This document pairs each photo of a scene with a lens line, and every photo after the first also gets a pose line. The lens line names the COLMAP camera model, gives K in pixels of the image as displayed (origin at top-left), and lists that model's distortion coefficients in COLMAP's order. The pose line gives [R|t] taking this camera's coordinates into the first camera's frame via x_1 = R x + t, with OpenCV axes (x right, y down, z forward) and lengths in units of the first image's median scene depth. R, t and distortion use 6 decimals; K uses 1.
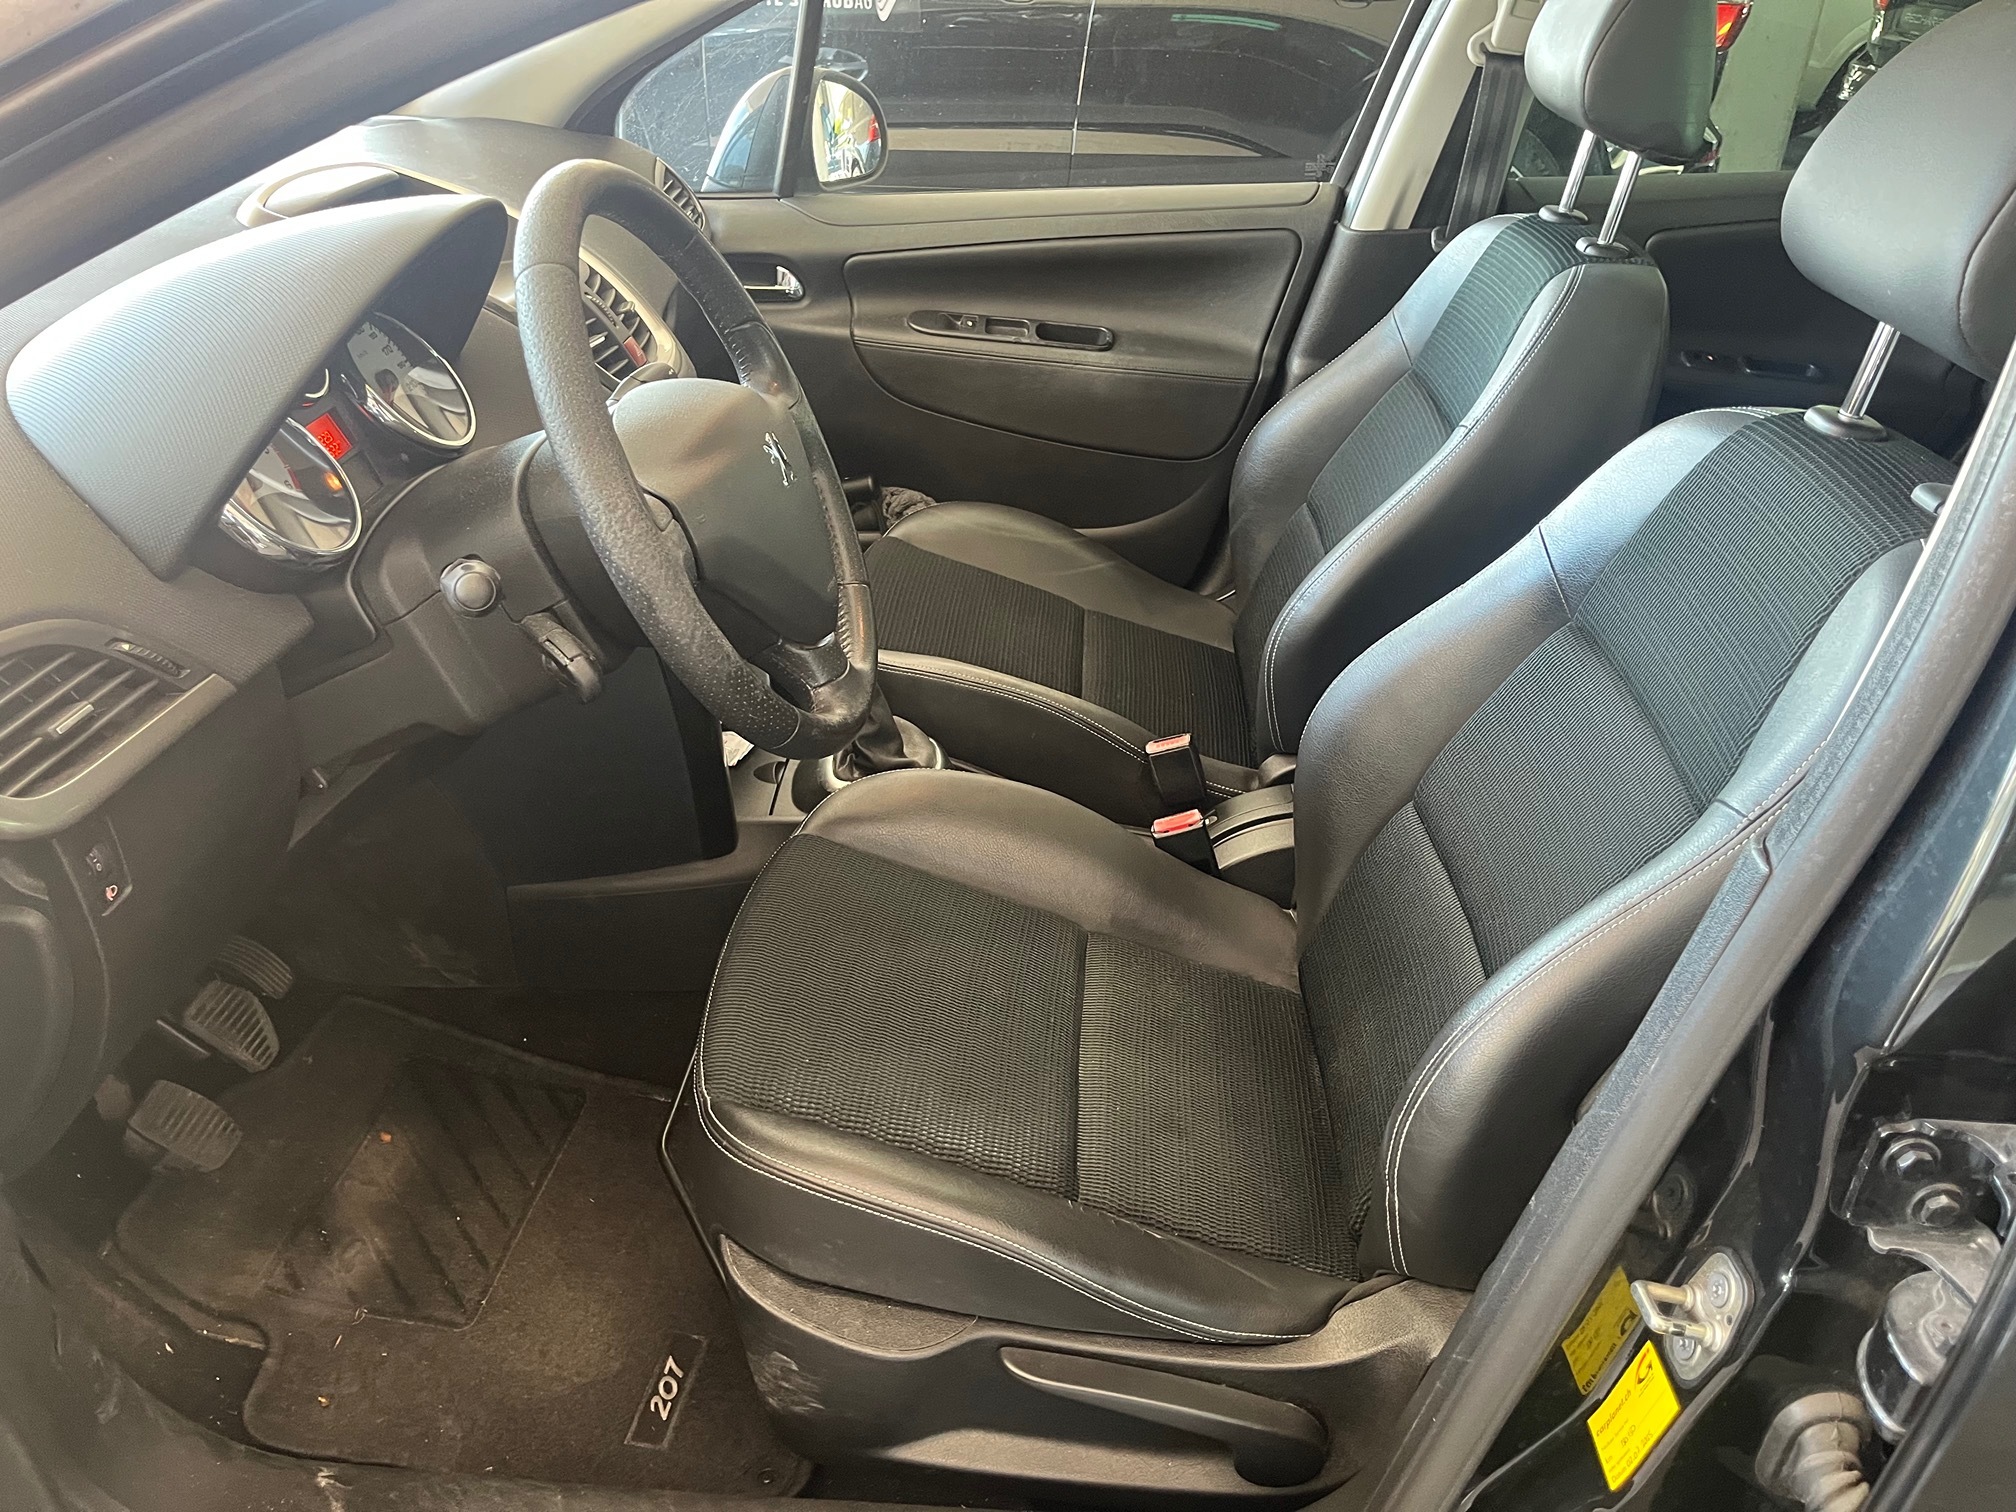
lens RADIAL K [[1452.1, 0, 1018.2], [0, 1452.1, 757.5], [0, 0, 1]] dist [0.079126, -0.096800]
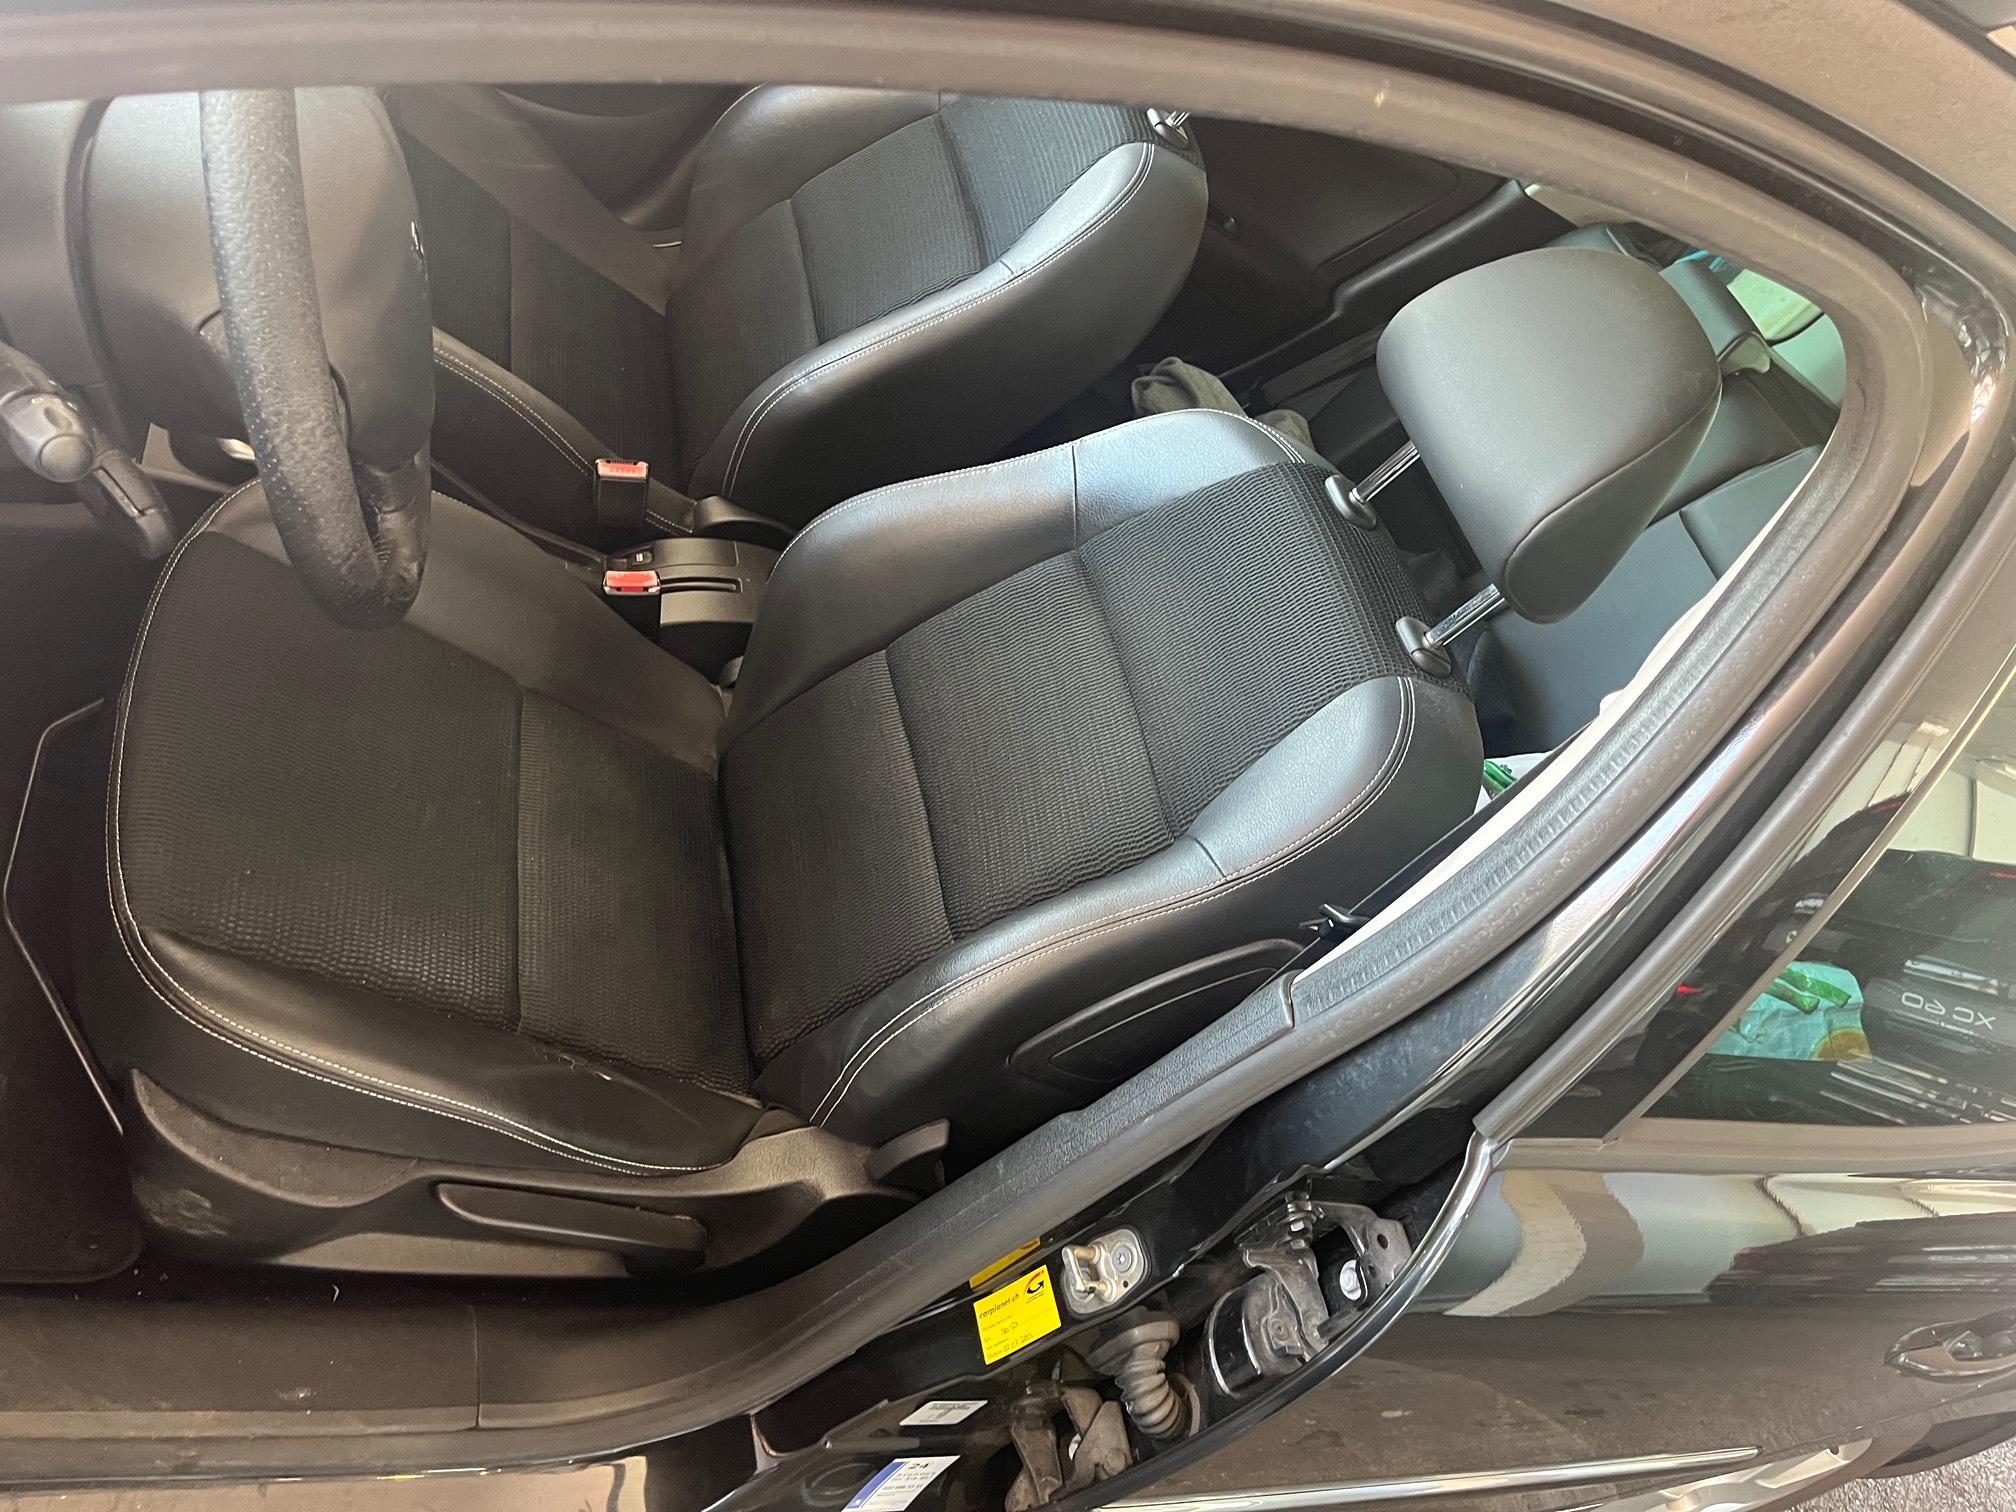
lens RADIAL K [[1452.1, 0, 1018.2], [0, 1452.1, 757.5], [0, 0, 1]] dist [0.079126, -0.096800]
pose [[0.836746, 0.158942, 0.524017, -0.255668], [-0.315307, 0.922235, 0.223752, -0.224081], [-0.447703, -0.352449, 0.821792, 0.086586]]
